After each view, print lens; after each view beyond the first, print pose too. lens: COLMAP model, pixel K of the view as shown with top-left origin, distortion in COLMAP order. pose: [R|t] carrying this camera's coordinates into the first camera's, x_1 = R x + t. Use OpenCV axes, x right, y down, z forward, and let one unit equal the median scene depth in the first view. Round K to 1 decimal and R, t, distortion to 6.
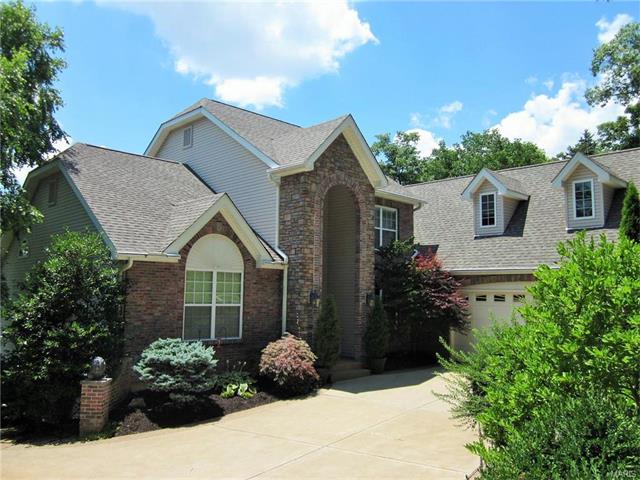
lens RADIAL K [[522.7, 0, 313.2], [0, 522.7, 239.1], [0, 0, 1]] dist [-0.040942, 0.007325]
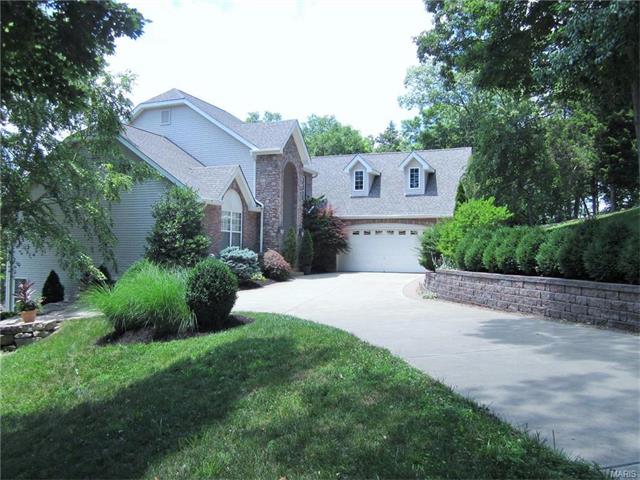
lens RADIAL K [[522.7, 0, 313.2], [0, 522.7, 239.1], [0, 0, 1]] dist [-0.040942, 0.007325]
pose [[0.919890, 0.006188, 0.392127, -0.566432], [-0.039655, 0.996218, 0.077306, 0.009245], [-0.390166, -0.086663, 0.916657, -0.607505]]
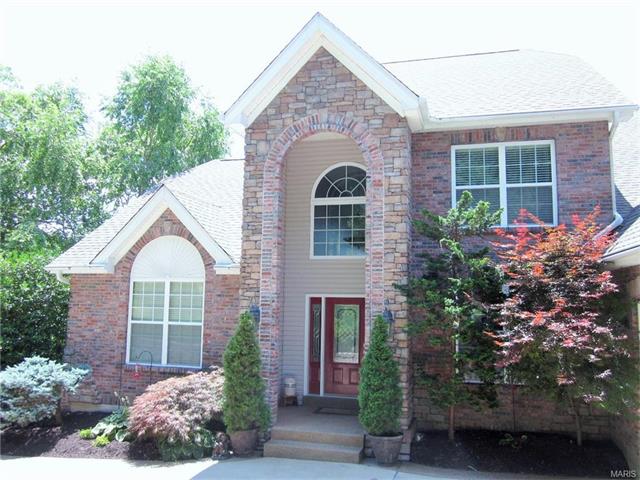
lens RADIAL K [[542.1, 0, 320.0], [0, 542.1, 240.0], [0, 0, 1]] dist [-0.050301, 0.009337]
pose [[0.515236, -0.103509, -0.850775, 0.618545], [0.081875, 0.994085, -0.071360, 0.072367], [0.853129, -0.032890, 0.520663, 0.719136]]
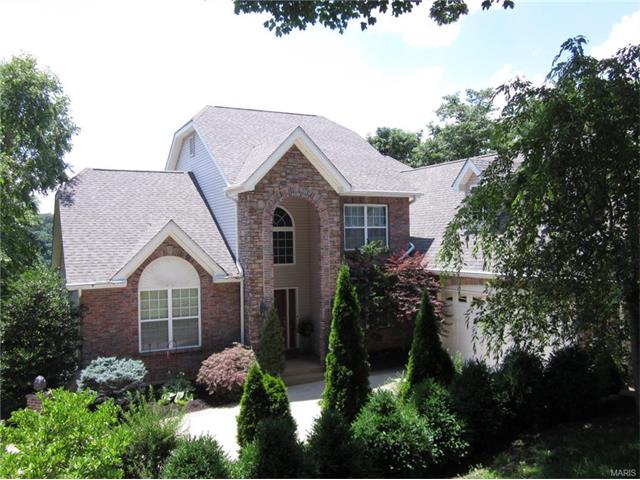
lens RADIAL K [[542.1, 0, 320.0], [0, 542.1, 240.0], [0, 0, 1]] dist [-0.050301, 0.009337]
pose [[0.957811, -0.031138, -0.285708, 0.432020], [0.061630, 0.993241, 0.098361, -0.130376], [0.280714, -0.111819, 0.953255, -0.009628]]
